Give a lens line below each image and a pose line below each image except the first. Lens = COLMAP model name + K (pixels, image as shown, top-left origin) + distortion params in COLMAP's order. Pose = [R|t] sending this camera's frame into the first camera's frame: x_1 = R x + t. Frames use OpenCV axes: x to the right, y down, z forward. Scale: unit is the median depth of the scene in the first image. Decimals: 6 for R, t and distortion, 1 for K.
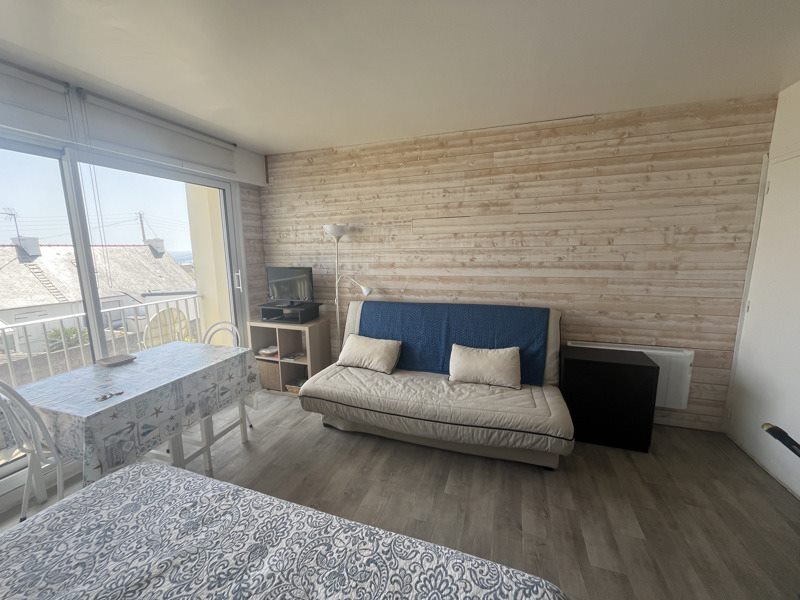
lens RADIAL K [[323.6, 0, 398.2], [0, 323.6, 301.0], [0, 0, 1]] dist [-0.000030, -0.000137]
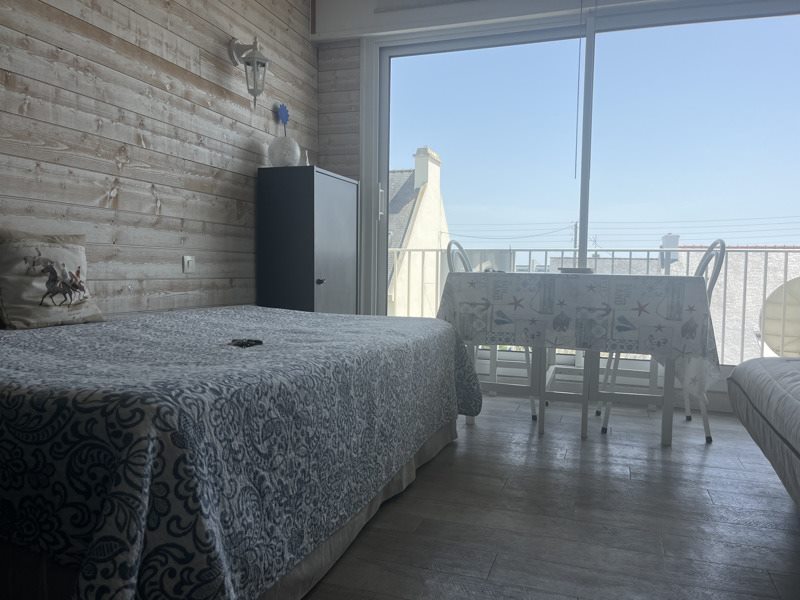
lens RADIAL K [[612.6, 0, 403.1], [0, 612.6, 301.3], [0, 0, 1]] dist [0.023395, -0.036068]
pose [[0.004469, 0.063177, -0.997992, 0.668669], [-0.179691, 0.981808, 0.061348, 0.256200], [0.983713, 0.179056, 0.015740, 0.606367]]
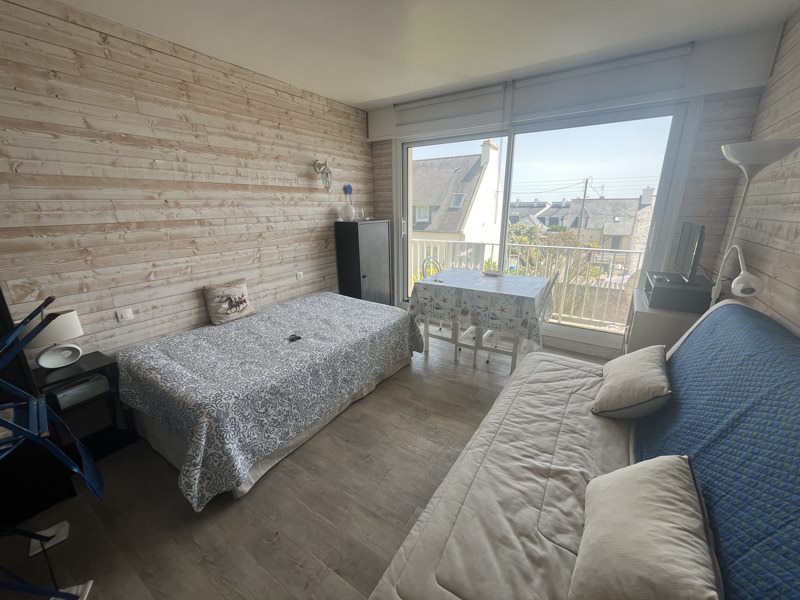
lens RADIAL K [[323.6, 0, 397.3], [0, 323.6, 299.8], [0, 0, 1]] dist [-0.000030, -0.000137]
pose [[-0.248572, 0.286545, -0.925259, 0.711536], [-0.146722, 0.933079, 0.328384, -0.138038], [0.957436, 0.217383, -0.189895, 0.937840]]
